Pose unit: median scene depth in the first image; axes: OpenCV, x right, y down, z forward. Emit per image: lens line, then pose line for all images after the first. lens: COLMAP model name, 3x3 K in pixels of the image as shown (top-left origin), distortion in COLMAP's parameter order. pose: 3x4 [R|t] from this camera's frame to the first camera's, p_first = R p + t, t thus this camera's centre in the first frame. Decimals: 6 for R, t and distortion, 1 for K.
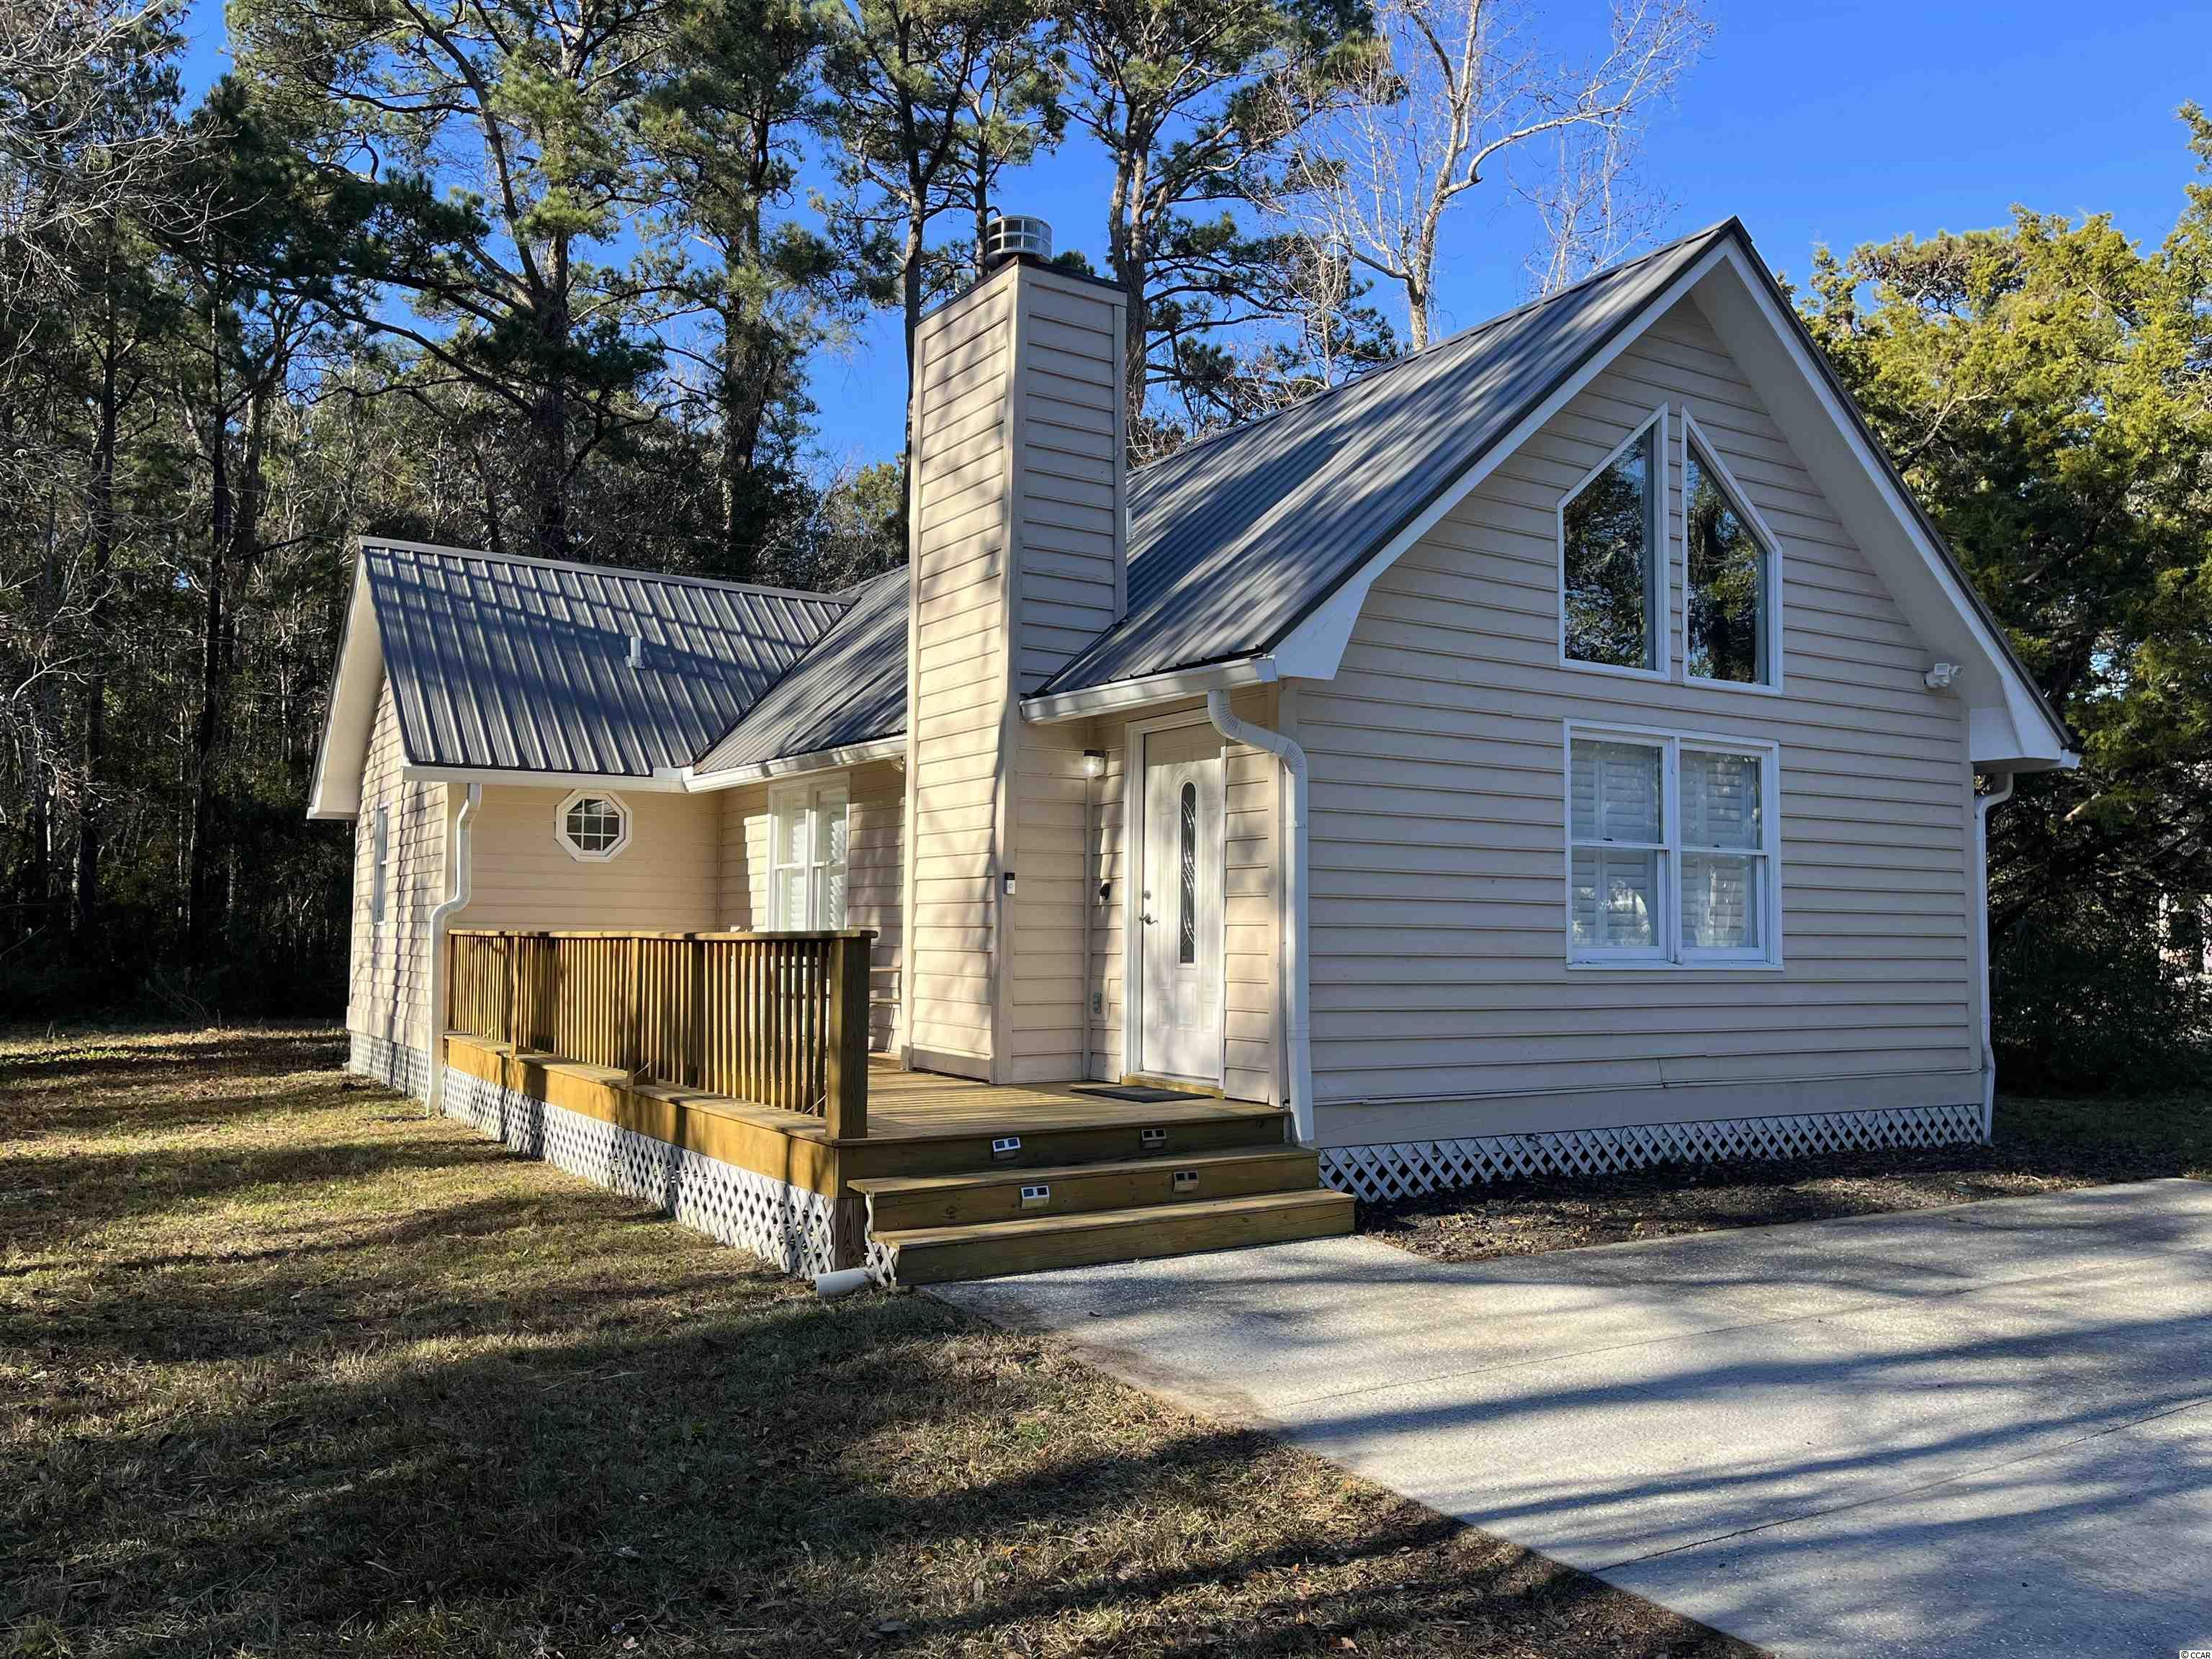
lens RADIAL K [[1694.1, 0, 1106.2], [0, 1694.1, 814.7], [0, 0, 1]] dist [0.069844, -0.095317]
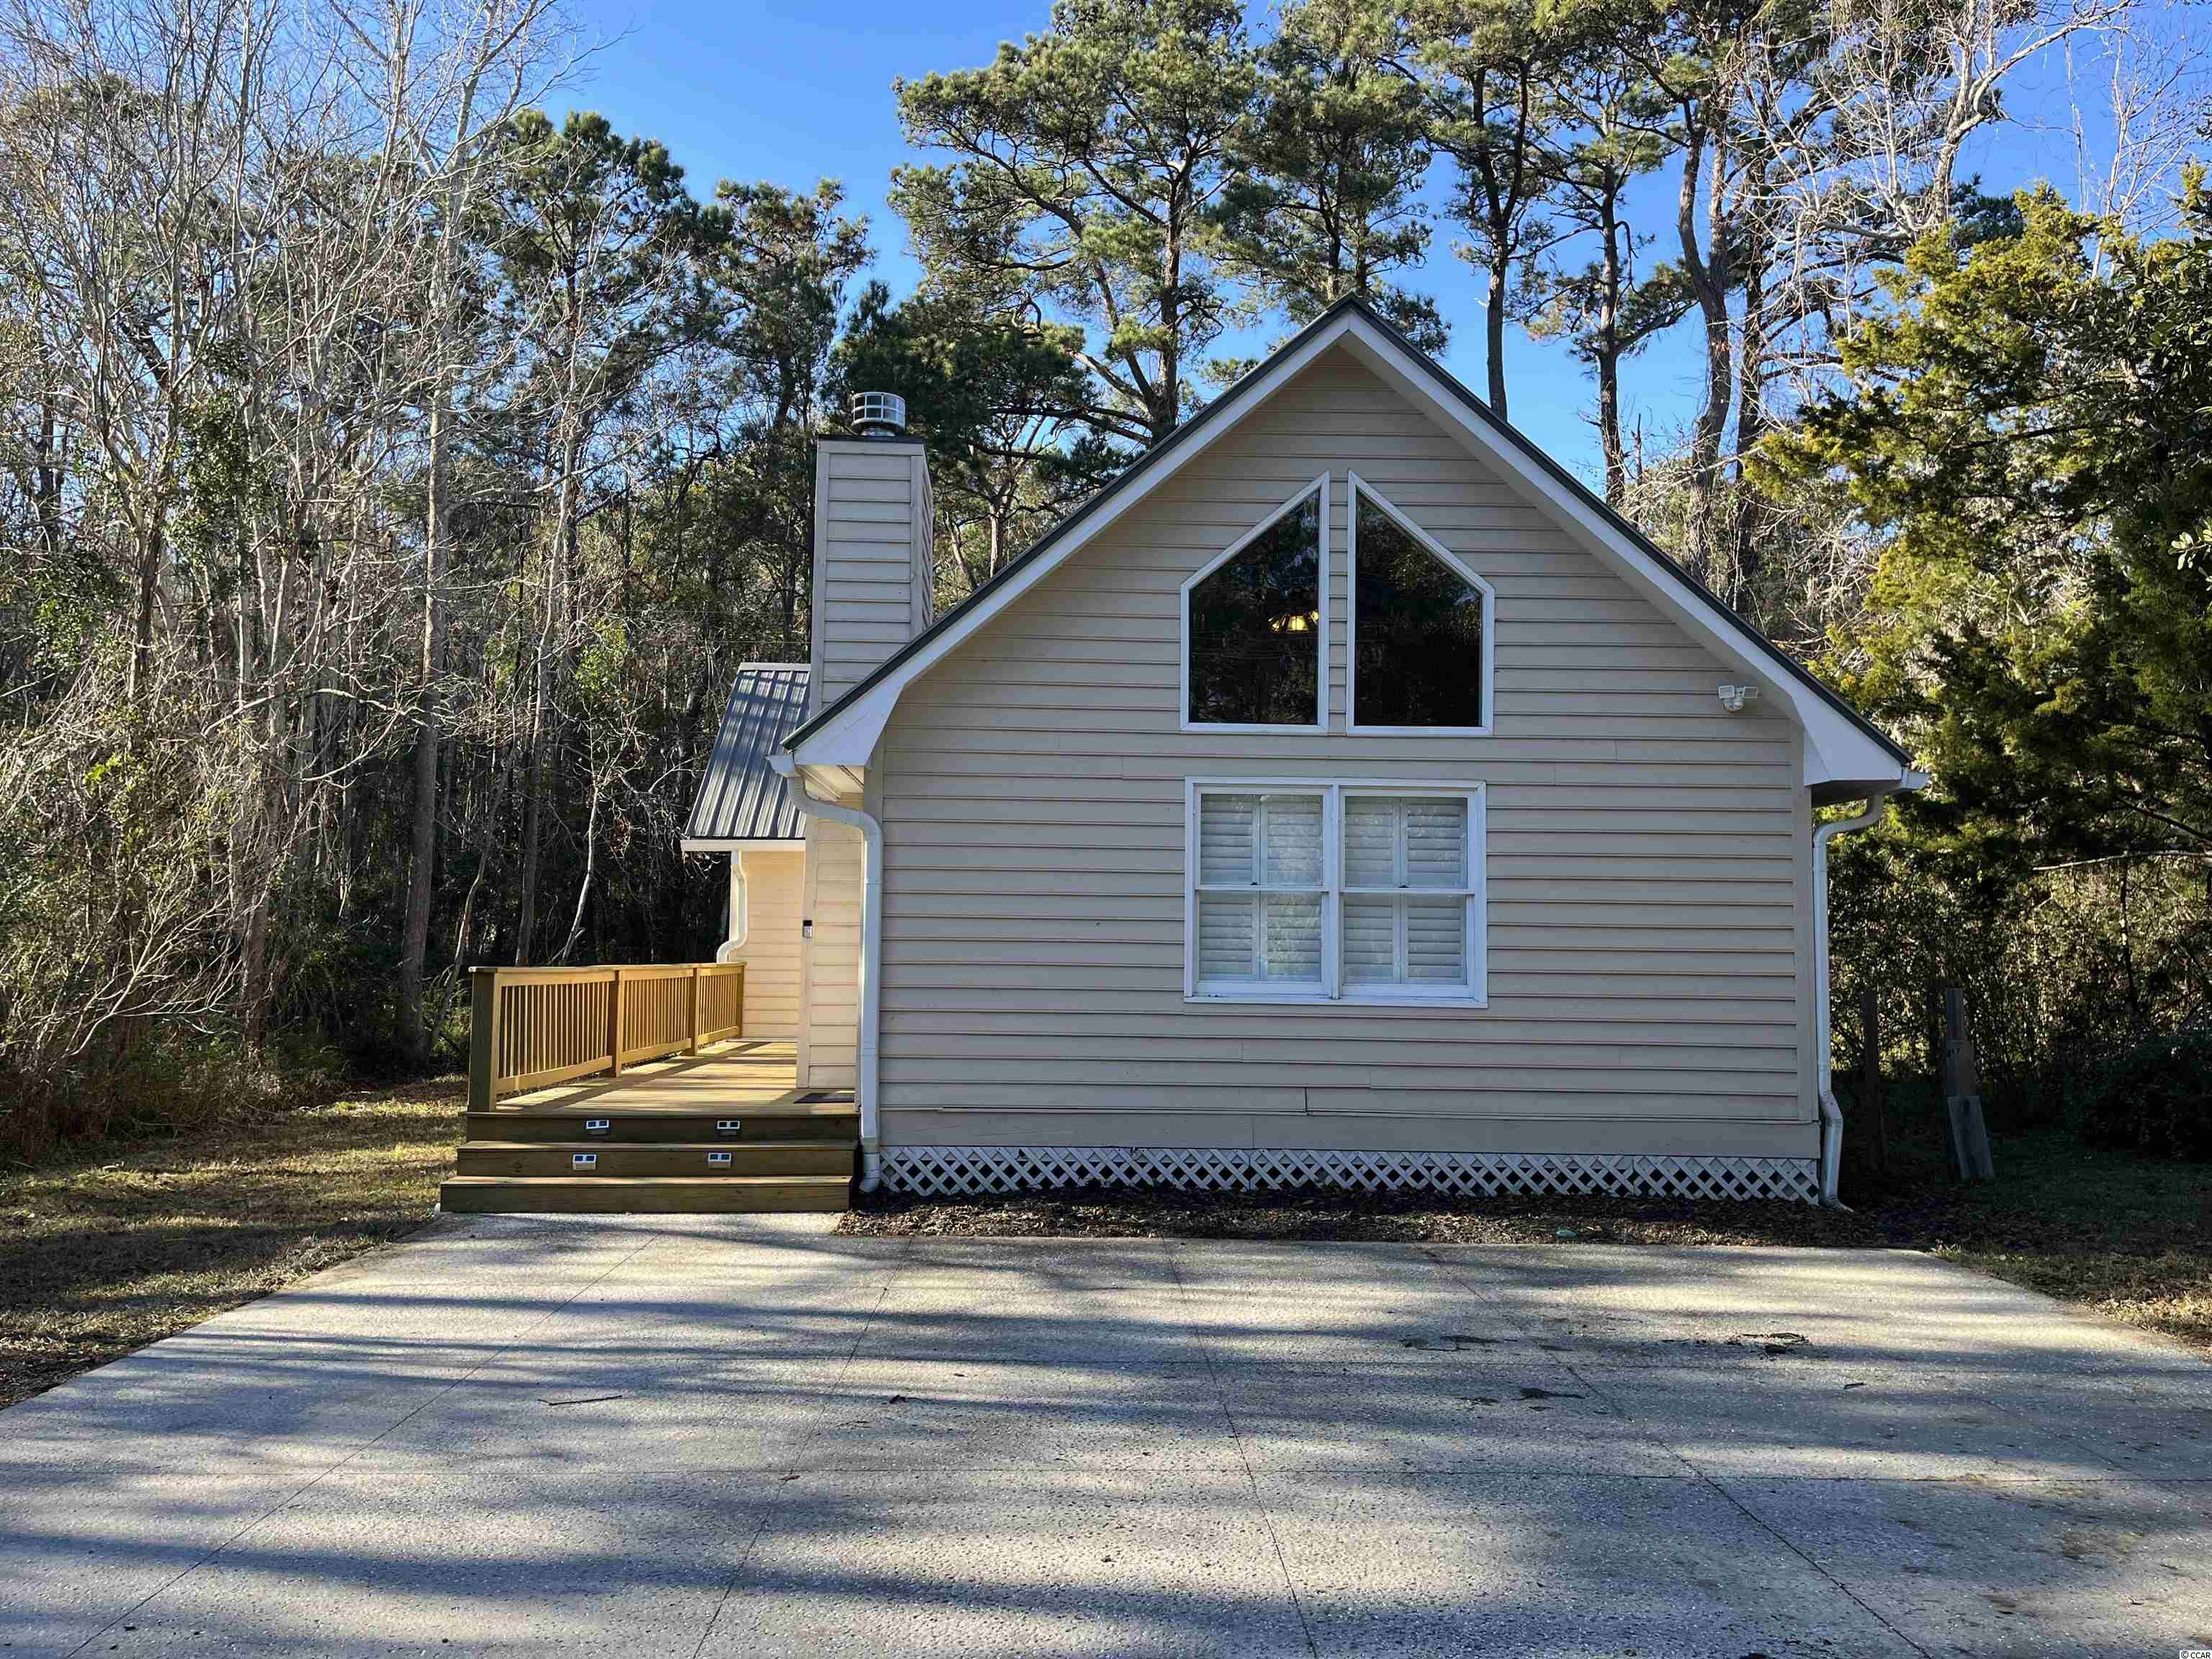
lens RADIAL K [[1694.1, 0, 1090.8], [0, 1694.1, 813.3], [0, 0, 1]] dist [0.069844, -0.095317]
pose [[0.859018, -0.041567, -0.510255, 0.706219], [0.032530, 0.999116, -0.026628, -0.004613], [0.510911, 0.006276, 0.859611, 0.015626]]
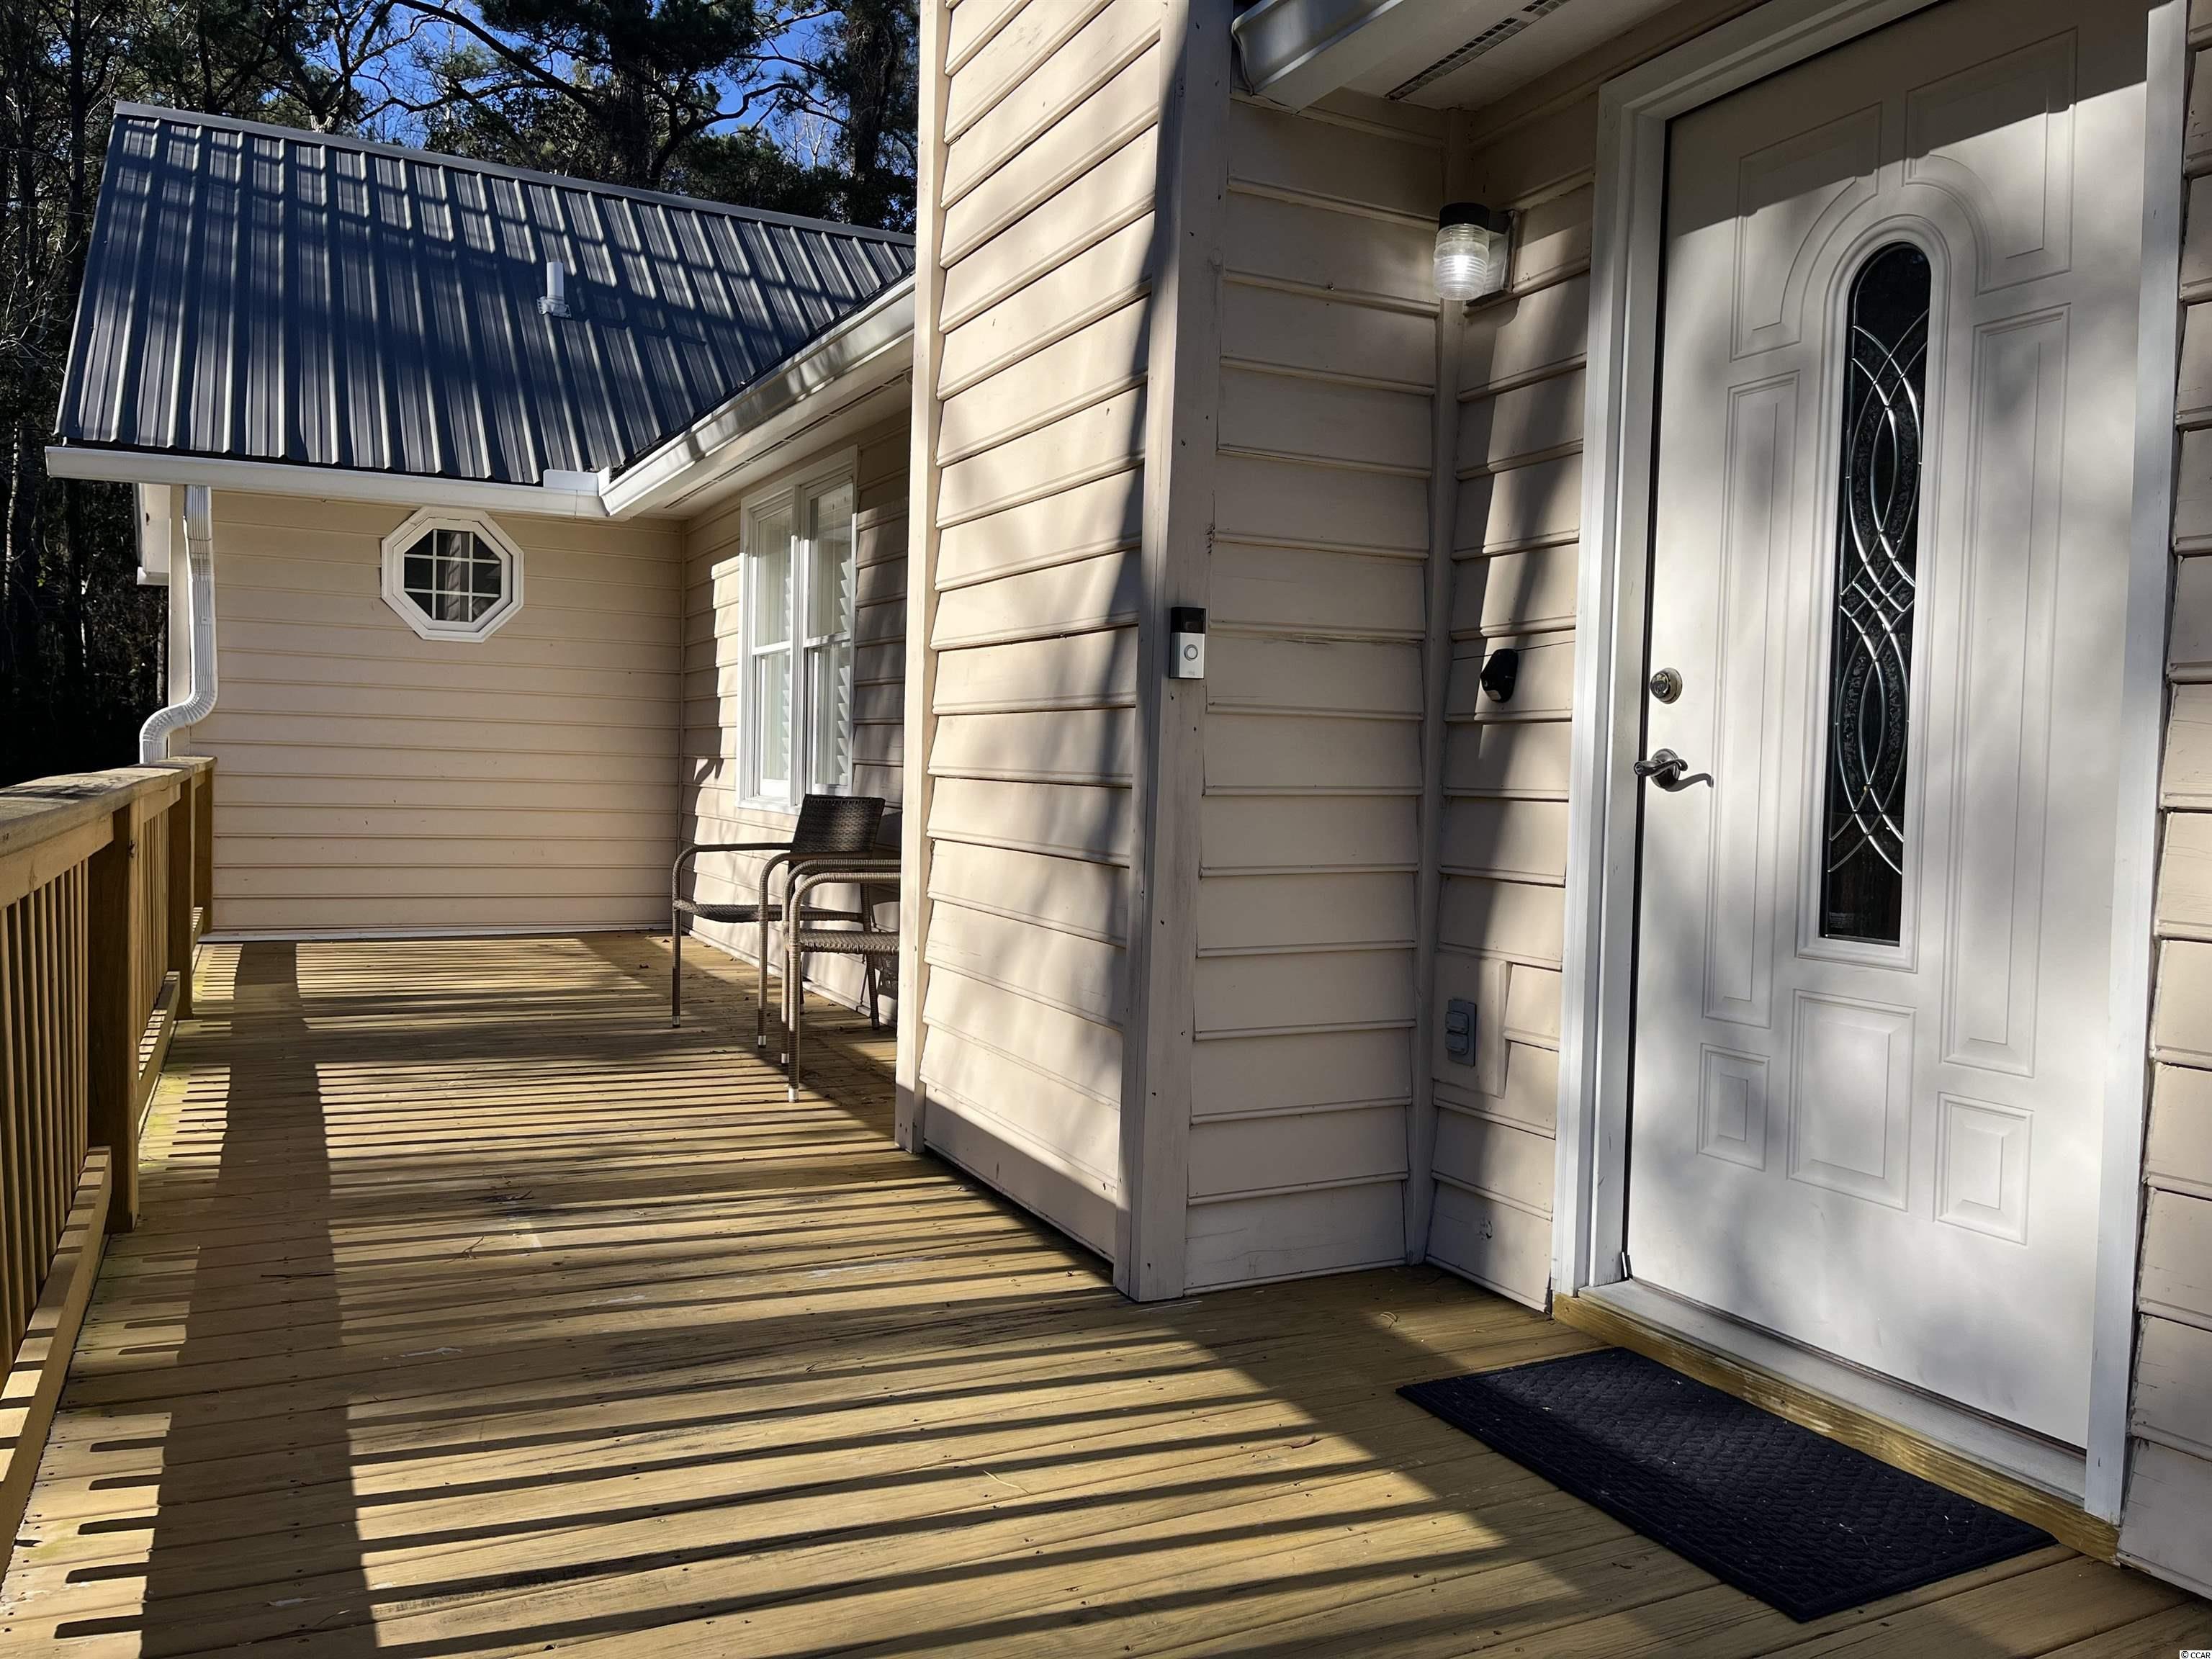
lens RADIAL K [[1694.1, 0, 1094.0], [0, 1694.1, 820.7], [0, 0, 1]] dist [0.069844, -0.095317]
pose [[0.994052, 0.020651, -0.106931, -0.036905], [-0.009627, 0.994676, 0.102600, 0.037481], [0.108480, -0.100960, 0.988959, 0.634917]]
